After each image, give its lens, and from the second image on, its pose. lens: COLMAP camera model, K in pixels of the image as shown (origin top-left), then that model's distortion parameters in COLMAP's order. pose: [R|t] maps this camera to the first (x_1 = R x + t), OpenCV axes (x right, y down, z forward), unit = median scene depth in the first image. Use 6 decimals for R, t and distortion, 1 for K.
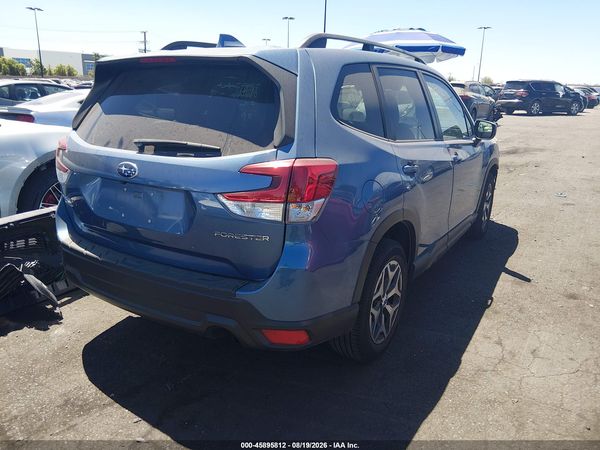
lens RADIAL K [[457.5, 0, 310.9], [0, 457.5, 225.2], [0, 0, 1]] dist [0.092159, -0.155363]
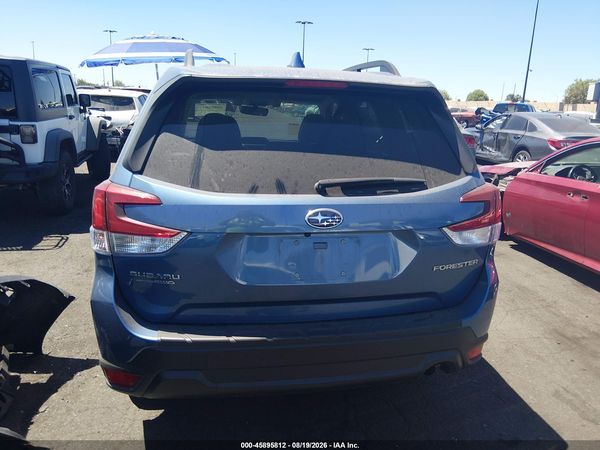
lens RADIAL K [[457.5, 0, 310.9], [0, 457.5, 225.2], [0, 0, 1]] dist [0.092159, -0.155363]
pose [[0.736455, -0.163267, 0.656489, -0.954468], [0.169847, 0.983980, 0.054178, -0.156447], [-0.654818, 0.071603, 0.752387, 0.402314]]
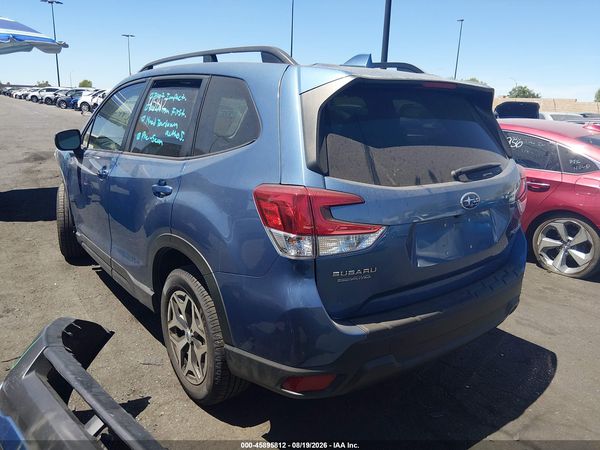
lens RADIAL K [[460.3, 0, 308.4], [0, 460.3, 219.1], [0, 0, 1]] dist [0.094317, -0.151654]
pose [[0.340961, -0.232750, 0.910809, -1.412595], [0.240645, 0.958194, 0.154773, -0.315954], [-0.908755, 0.166410, 0.382717, 0.942845]]
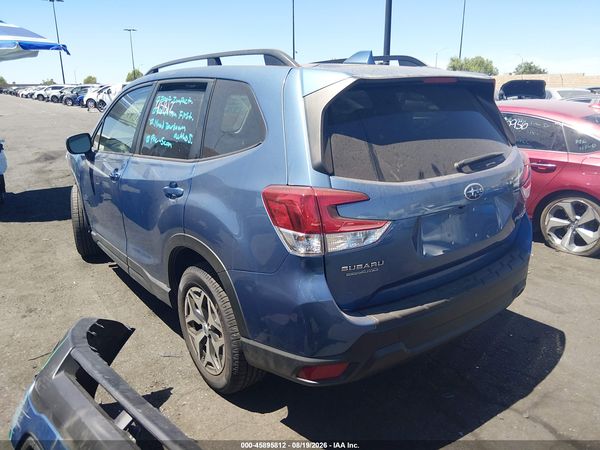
lens RADIAL K [[457.5, 0, 310.9], [0, 457.5, 225.2], [0, 0, 1]] dist [0.092159, -0.155363]
pose [[0.344356, -0.283812, 0.894913, -1.429841], [0.280040, 0.940871, 0.190629, -0.339724], [-0.896101, 0.184967, 0.403473, 0.926833]]
